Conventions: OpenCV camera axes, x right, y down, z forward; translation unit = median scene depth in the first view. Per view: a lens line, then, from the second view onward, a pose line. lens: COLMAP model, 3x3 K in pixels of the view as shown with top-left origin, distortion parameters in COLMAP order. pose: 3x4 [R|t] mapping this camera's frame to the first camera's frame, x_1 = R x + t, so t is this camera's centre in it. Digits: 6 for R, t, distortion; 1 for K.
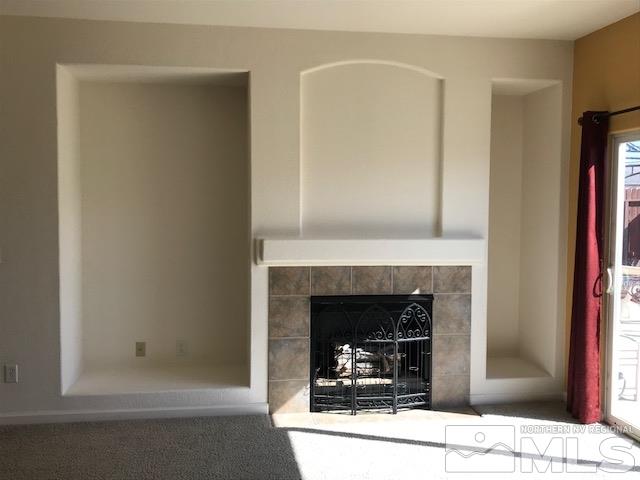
lens RADIAL K [[622.6, 0, 320.0], [0, 622.6, 240.0], [0, 0, 1]] dist [0.103382, -0.282661]
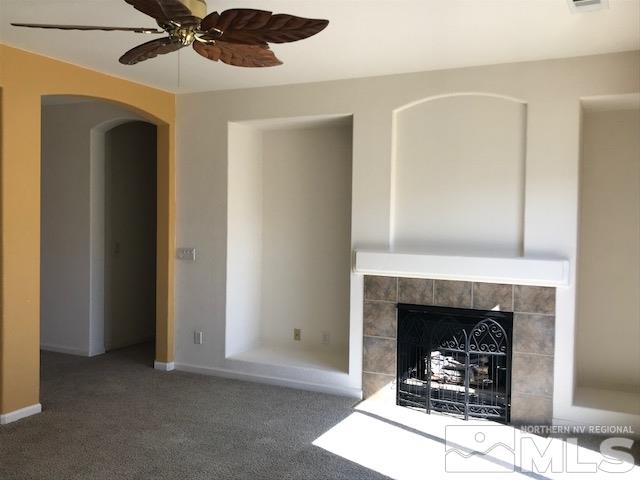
lens RADIAL K [[605.1, 0, 320.0], [0, 605.1, 240.0], [0, 0, 1]] dist [0.006794, -0.005450]
pose [[0.826006, 0.028609, -0.562934, 0.484402], [-0.044496, 0.998904, -0.014523, -0.003133], [0.561902, 0.037045, 0.826374, -0.002283]]
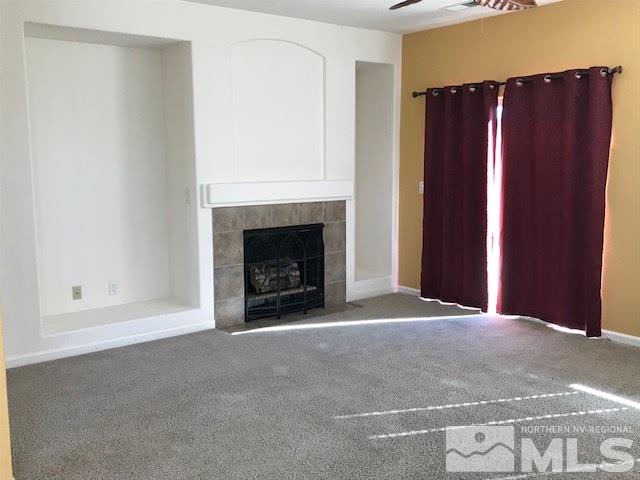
lens RADIAL K [[622.6, 0, 320.0], [0, 622.6, 240.0], [0, 0, 1]] dist [0.103382, -0.282661]
pose [[0.867937, -0.077863, 0.490534, -0.486014], [0.036727, 0.994993, 0.092953, -0.000459], [-0.495315, -0.062661, 0.866450, -0.146594]]
